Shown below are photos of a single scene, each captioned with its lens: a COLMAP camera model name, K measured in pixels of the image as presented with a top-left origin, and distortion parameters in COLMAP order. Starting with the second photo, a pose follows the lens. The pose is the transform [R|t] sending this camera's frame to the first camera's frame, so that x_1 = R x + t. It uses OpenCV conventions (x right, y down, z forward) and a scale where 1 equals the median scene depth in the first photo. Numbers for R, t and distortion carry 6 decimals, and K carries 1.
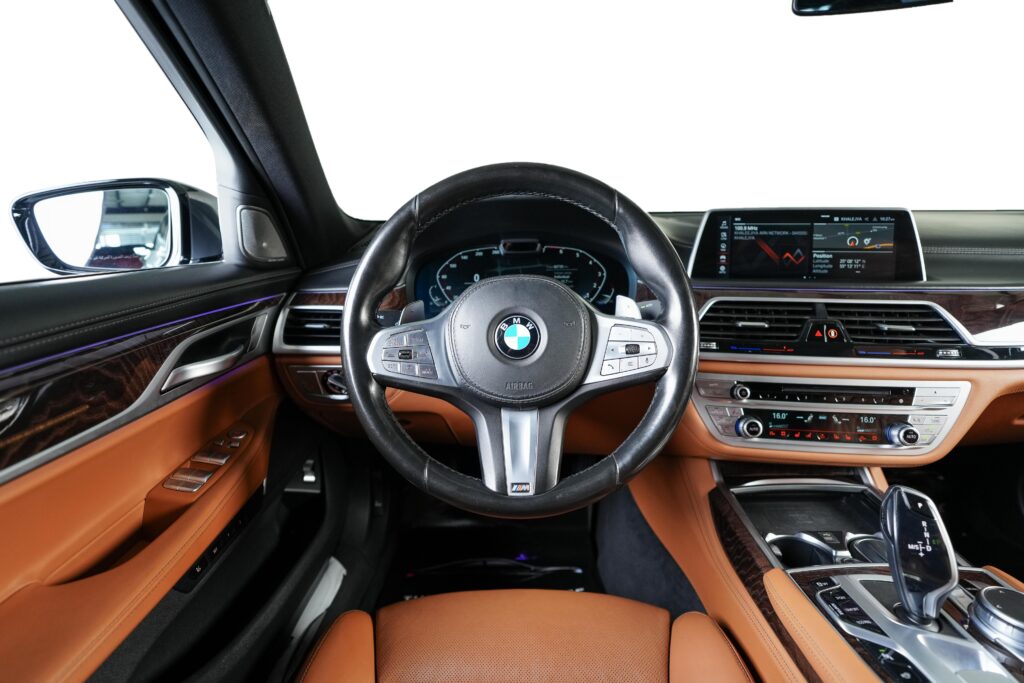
lens RADIAL K [[492.1, 0, 508.4], [0, 492.1, 339.9], [0, 0, 1]] dist [-0.067127, 0.024155]
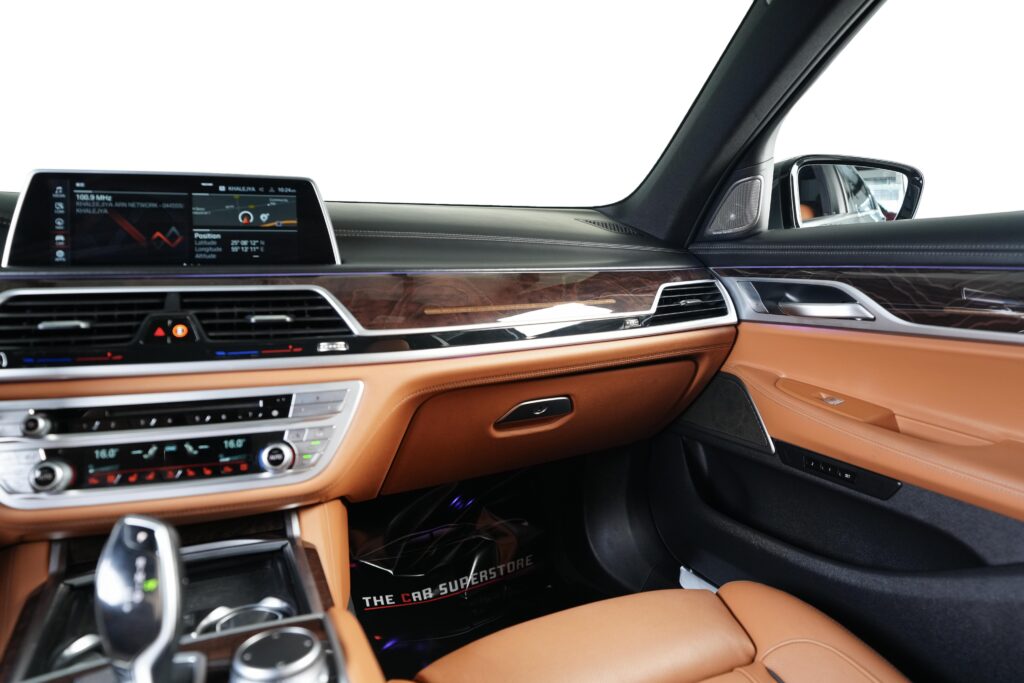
lens RADIAL K [[663.2, 0, 516.6], [0, 663.2, 337.9], [0, 0, 1]] dist [-0.039351, 0.036873]
pose [[0.878909, -0.041333, 0.475196, 0.653020], [0.101348, 0.989673, -0.101369, 0.151525], [-0.466099, 0.137254, 0.874021, -0.114623]]
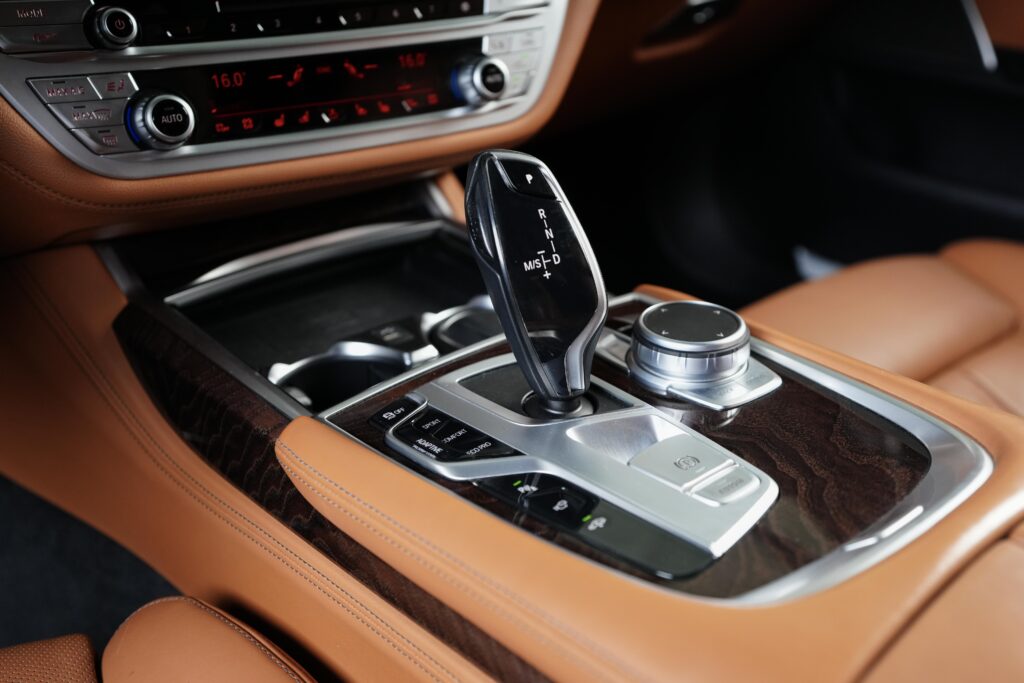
lens RADIAL K [[1071.9, 0, 556.6], [0, 1071.9, 374.4], [0, 0, 1]] dist [0.090669, 0.004652]
pose [[0.707088, -0.308044, 0.636502, 0.106375], [0.133807, 0.942151, 0.307321, 0.149577], [-0.694350, -0.132135, 0.707403, 0.141336]]
